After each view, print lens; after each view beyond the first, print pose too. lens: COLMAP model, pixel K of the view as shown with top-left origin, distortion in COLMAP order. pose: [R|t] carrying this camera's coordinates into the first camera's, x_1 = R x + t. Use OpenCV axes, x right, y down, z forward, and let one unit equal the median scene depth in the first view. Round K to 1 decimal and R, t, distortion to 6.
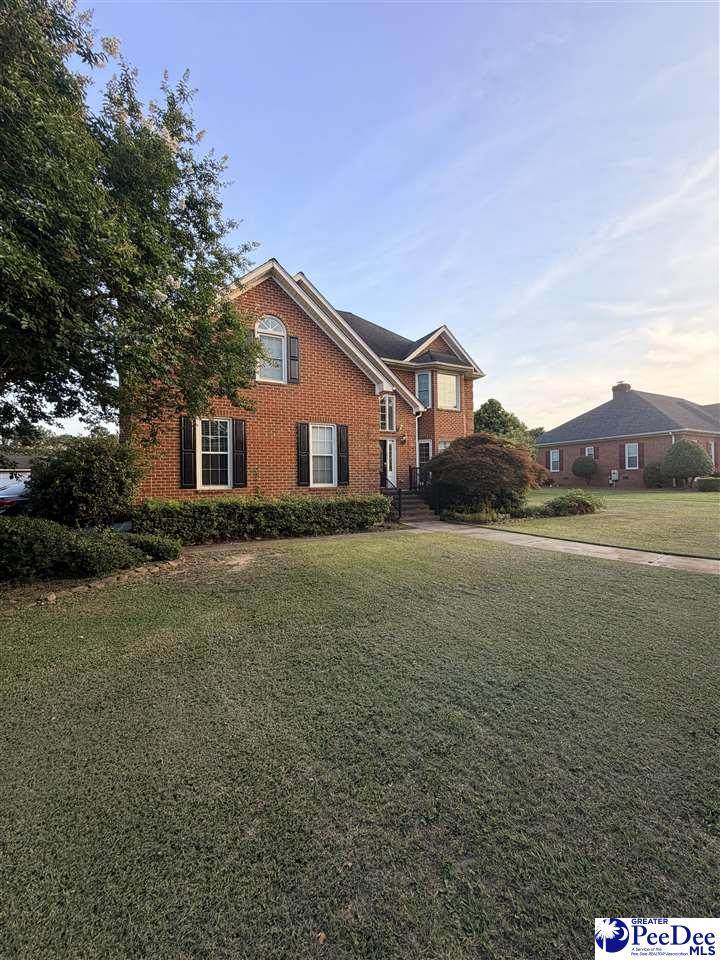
lens RADIAL K [[387.0, 0, 360.2], [0, 387.0, 477.0], [0, 0, 1]] dist [-0.000834, -0.000009]
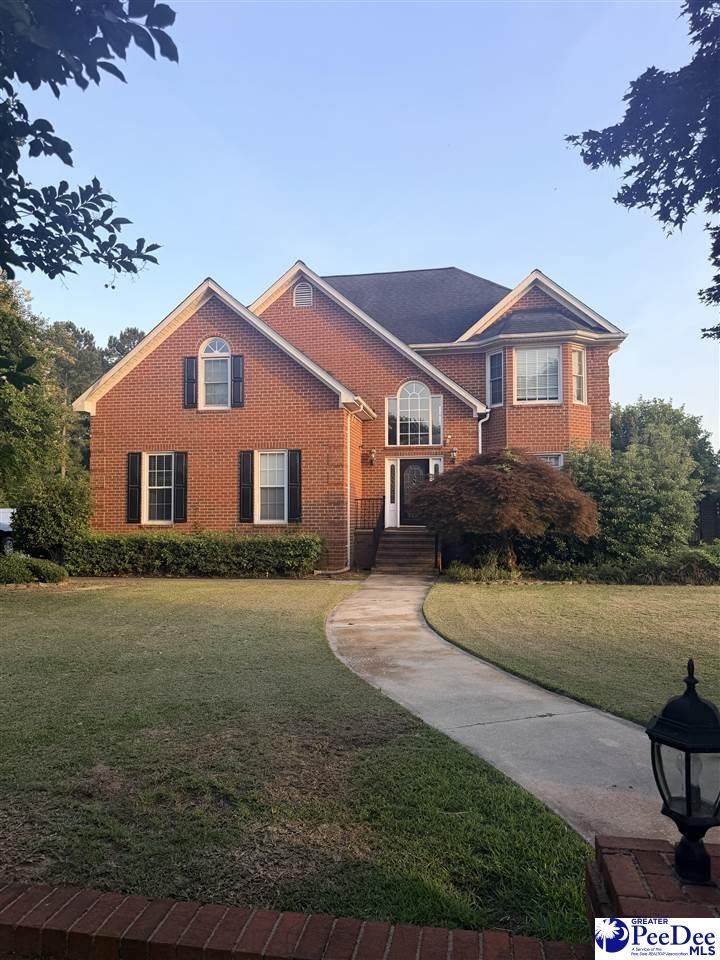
lens RADIAL K [[670.2, 0, 357.1], [0, 670.2, 481.9], [0, 0, 1]] dist [0.047137, 0.000220]
pose [[0.798334, -0.019679, -0.601893, 0.985662], [-0.000748, 0.999433, -0.033668, -0.017832], [0.602214, 0.027328, 0.797867, -0.068150]]
